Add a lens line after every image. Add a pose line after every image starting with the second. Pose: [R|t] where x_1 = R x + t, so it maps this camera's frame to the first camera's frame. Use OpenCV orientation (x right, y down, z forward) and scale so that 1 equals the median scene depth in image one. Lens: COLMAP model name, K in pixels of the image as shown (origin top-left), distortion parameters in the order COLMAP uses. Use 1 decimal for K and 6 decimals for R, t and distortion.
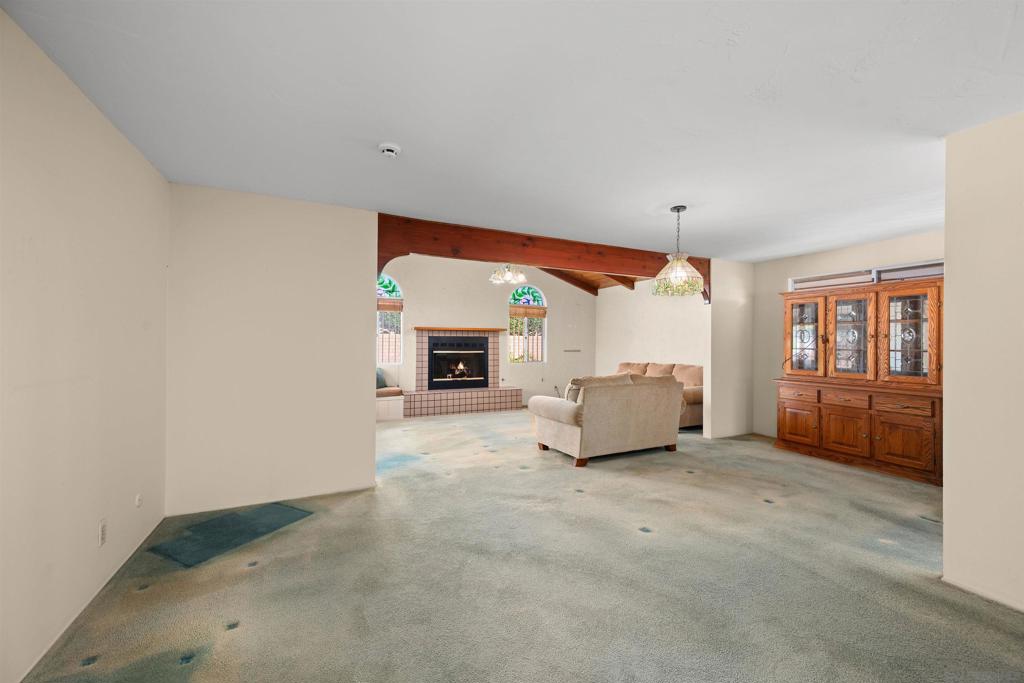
lens RADIAL K [[404.9, 0, 514.8], [0, 404.9, 339.1], [0, 0, 1]] dist [-0.000283, -0.000147]
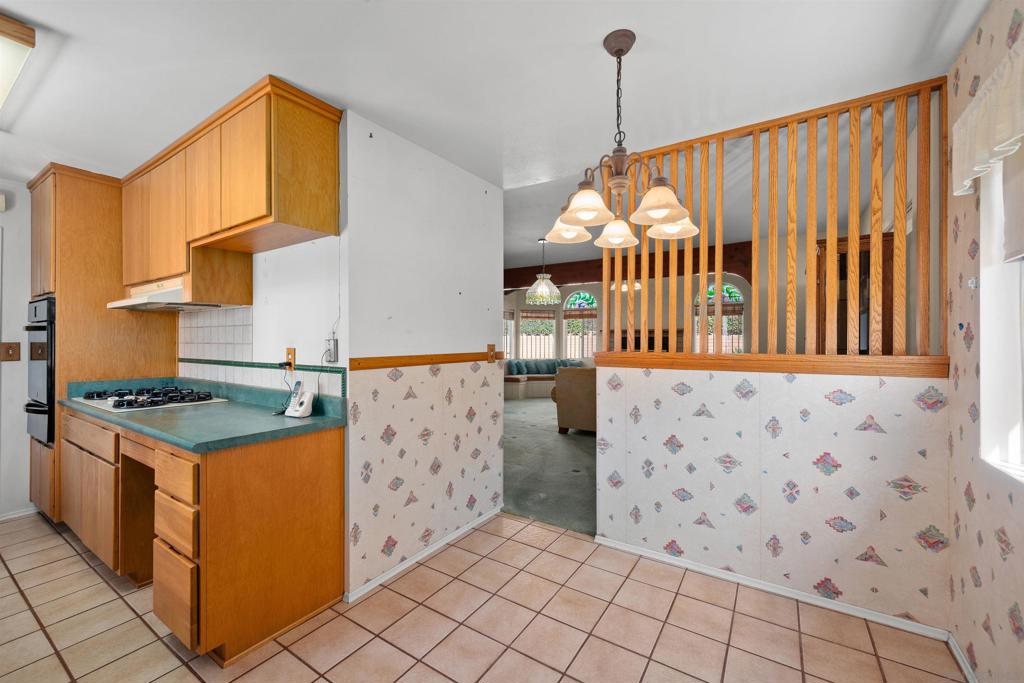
lens RADIAL K [[411.4, 0, 512.0], [0, 411.4, 341.5], [0, 0, 1]] dist [-0.000040, 0.000387]
pose [[0.512737, -0.005336, -0.858529, 0.714718], [0.005199, 0.999982, -0.003111, 0.009089], [0.858530, -0.002868, 0.512755, 0.093640]]
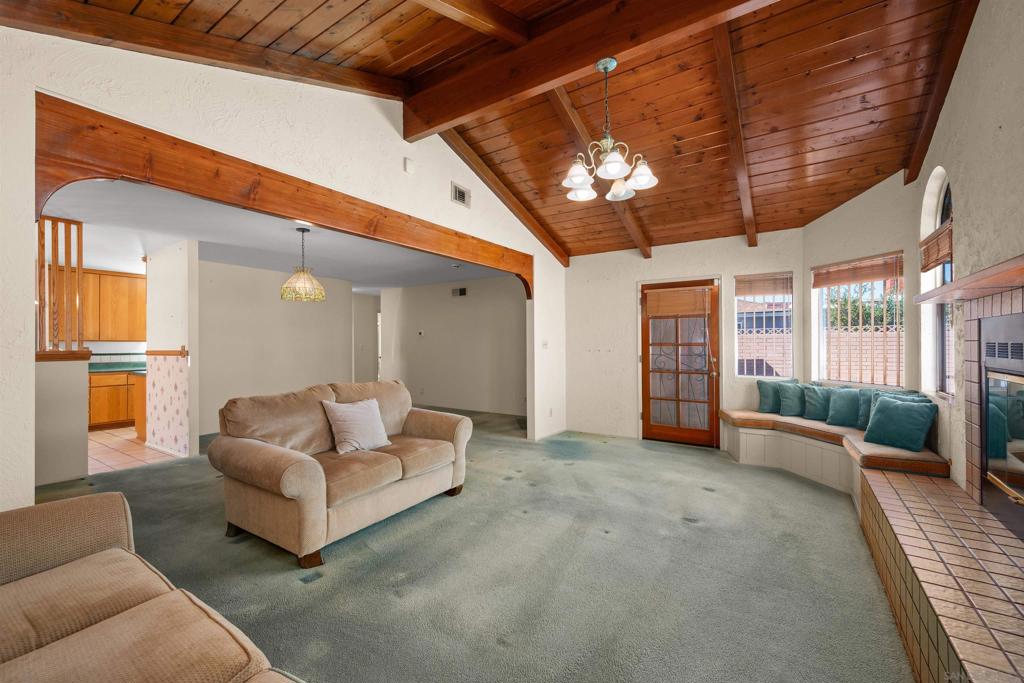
lens RADIAL K [[422.6, 0, 512.0], [0, 422.6, 341.5], [0, 0, 1]] dist [-0.000157, 0.000011]
pose [[-0.863518, -0.001824, -0.504315, 0.232880], [0.002048, 0.999973, -0.007123, 0.009618], [0.504314, -0.007183, -0.863491, 1.132504]]
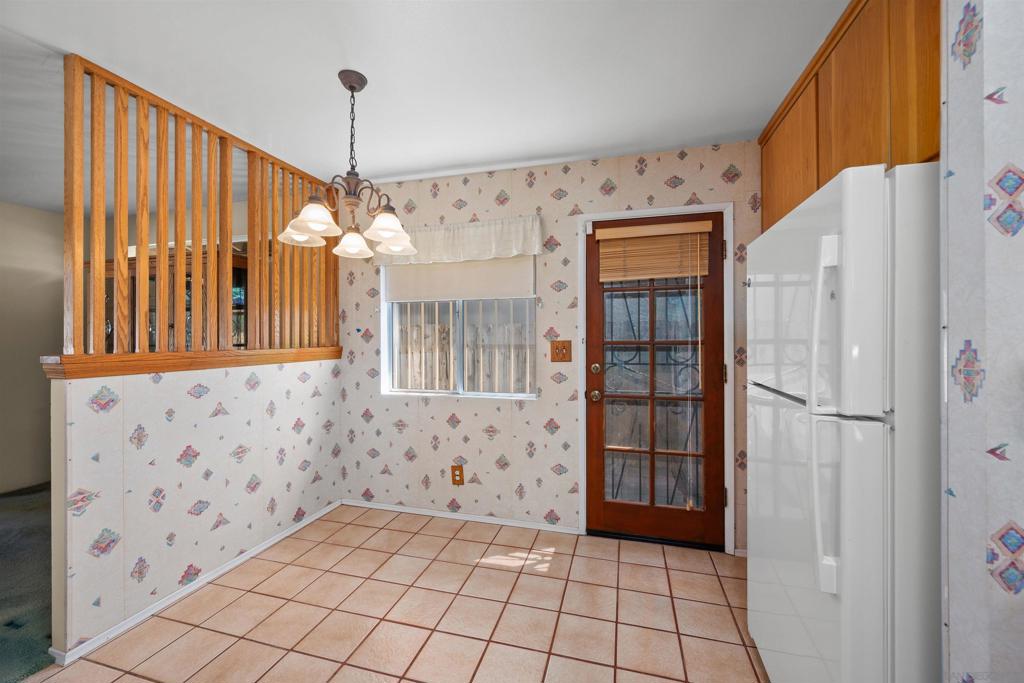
lens RADIAL K [[404.9, 0, 514.8], [0, 404.9, 339.1], [0, 0, 1]] dist [-0.000283, -0.000147]
pose [[0.662454, -0.009271, 0.749045, 0.438445], [0.002421, 0.999945, 0.010235, 0.006651], [-0.749099, -0.004967, 0.662440, 0.014841]]
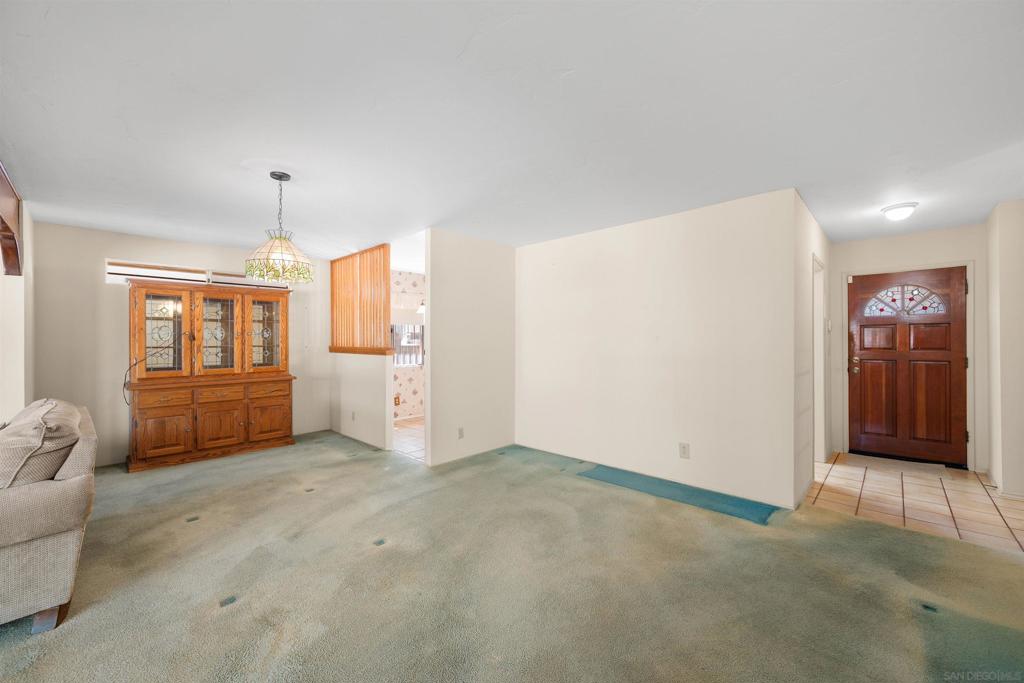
lens RADIAL K [[404.4, 0, 512.0], [0, 404.4, 341.5], [0, 0, 1]] dist [0.000546, -0.000095]
pose [[-0.351945, -0.007913, 0.935987, -0.244896], [-0.002092, 0.999968, 0.007667, 0.002300], [-0.936018, 0.000740, -0.351950, 0.397913]]
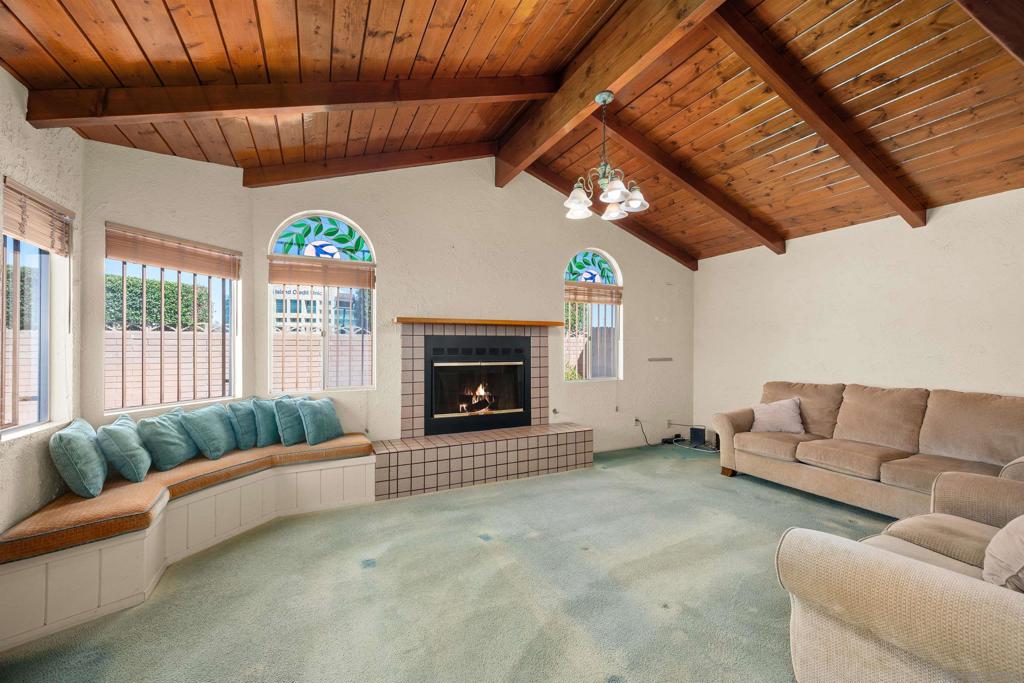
lens RADIAL K [[404.4, 0, 512.0], [0, 404.4, 341.5], [0, 0, 1]] dist [0.000546, -0.000095]
pose [[0.999963, -0.003074, 0.008078, -0.105516], [0.003097, 0.999991, -0.002892, 0.003118], [-0.008069, 0.002917, 0.999963, 0.477998]]
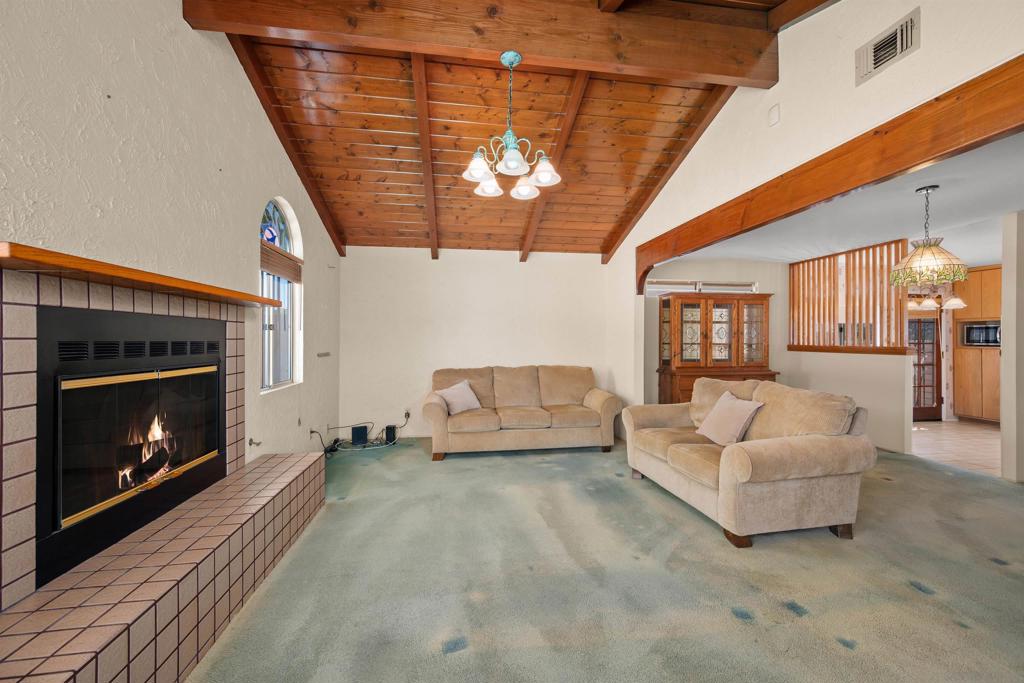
lens RADIAL K [[404.9, 0, 514.8], [0, 404.9, 339.1], [0, 0, 1]] dist [-0.000283, -0.000147]
pose [[0.292661, -0.001797, 0.956215, -0.338271], [-0.006405, 0.999972, 0.003839, 0.006664], [-0.956195, -0.007249, 0.292641, 0.752352]]
